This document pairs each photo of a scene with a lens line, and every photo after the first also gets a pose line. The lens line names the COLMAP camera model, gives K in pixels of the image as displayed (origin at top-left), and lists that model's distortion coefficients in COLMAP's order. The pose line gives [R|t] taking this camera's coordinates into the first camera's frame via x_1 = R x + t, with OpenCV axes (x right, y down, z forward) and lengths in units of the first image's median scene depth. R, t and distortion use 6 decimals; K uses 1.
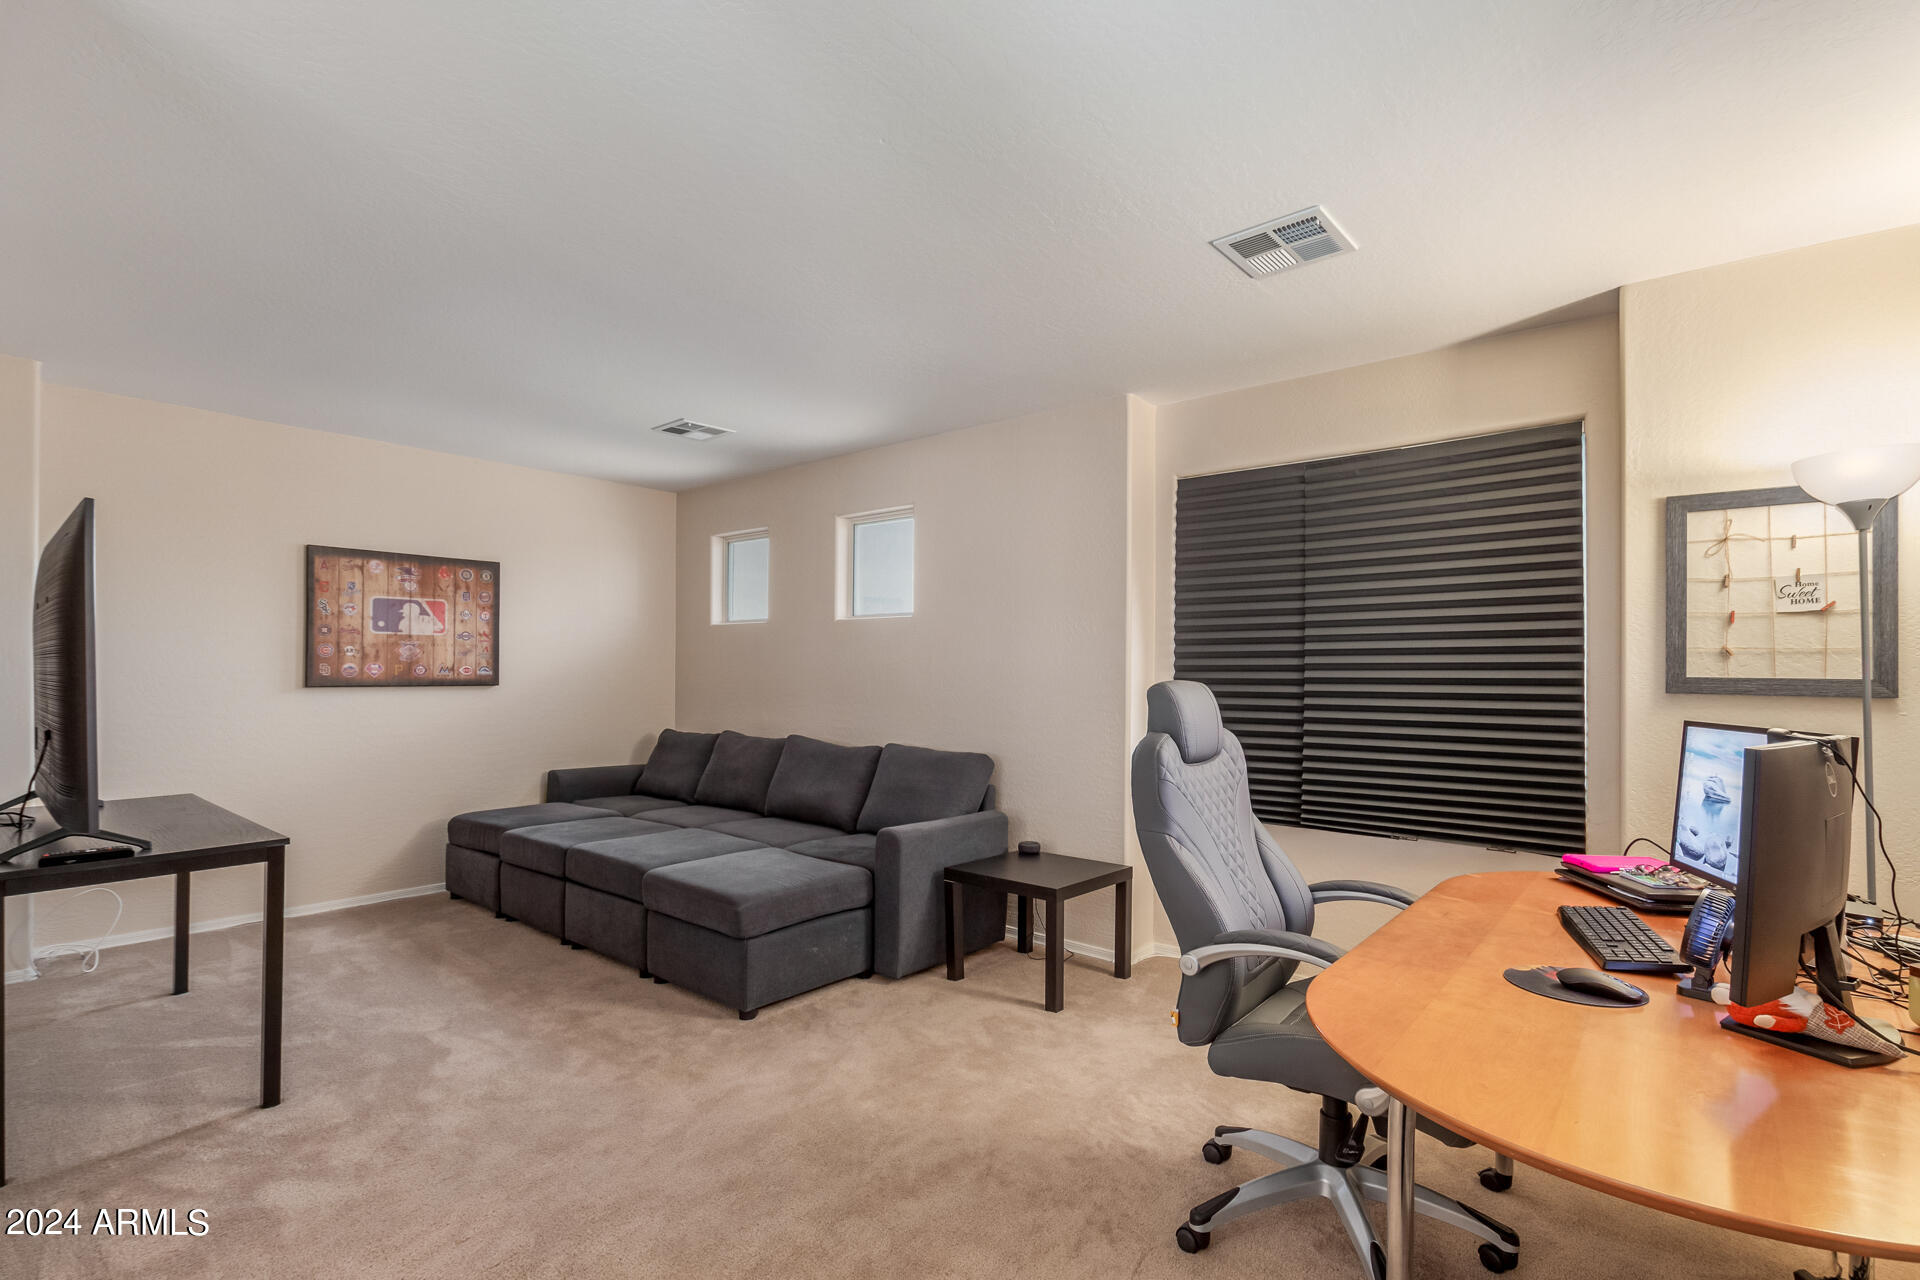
lens RADIAL K [[903.2, 0, 964.6], [0, 903.2, 660.6], [0, 0, 1]] dist [0.010143, -0.000186]
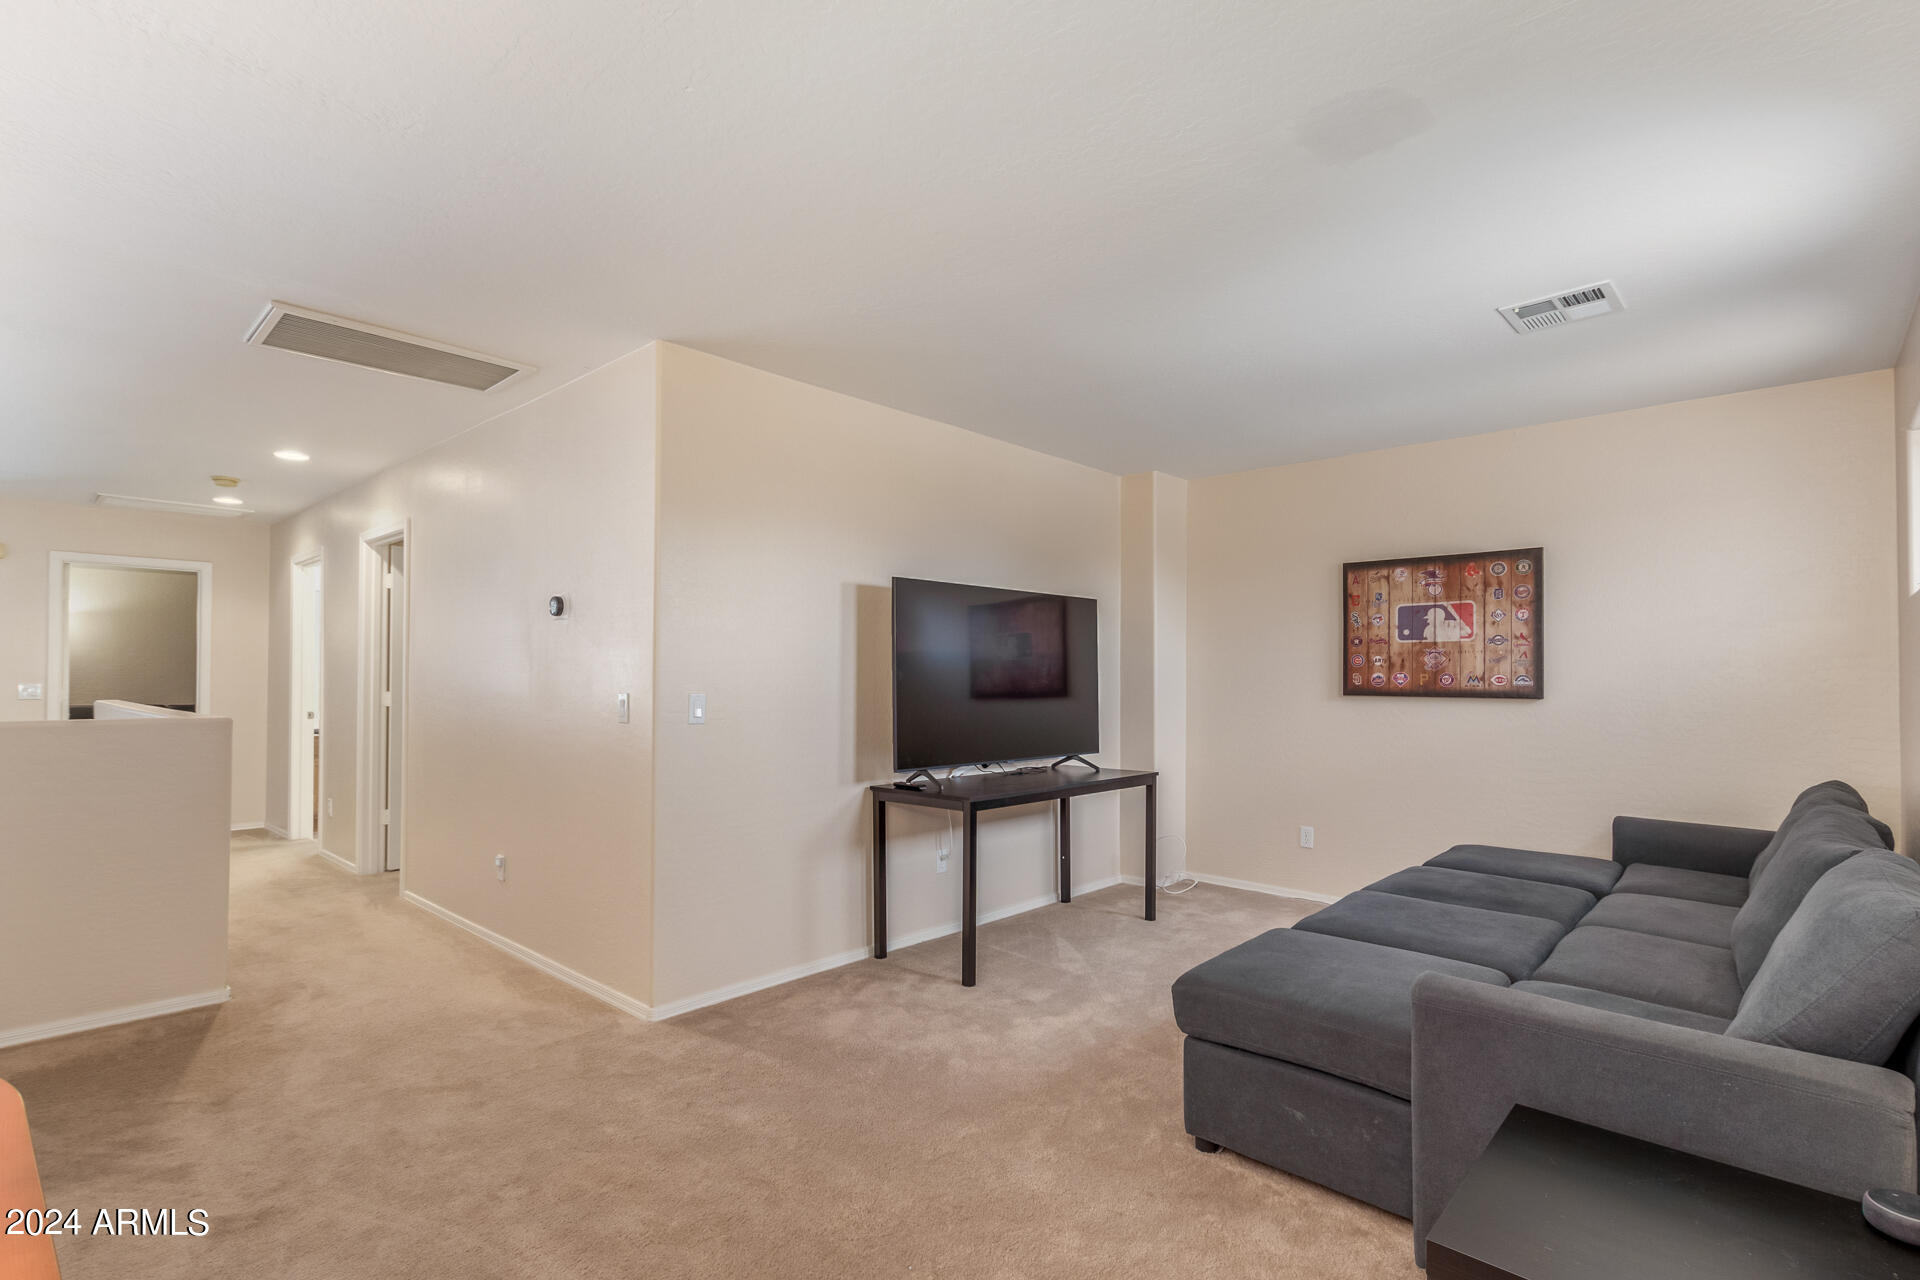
lens RADIAL K [[903.2, 0, 964.6], [0, 903.2, 660.6], [0, 0, 1]] dist [0.010143, -0.000186]
pose [[-0.043614, -0.022950, -0.998785, 0.343554], [0.006871, 0.999706, -0.023271, 0.009158], [0.999025, -0.007878, -0.043444, 0.558401]]
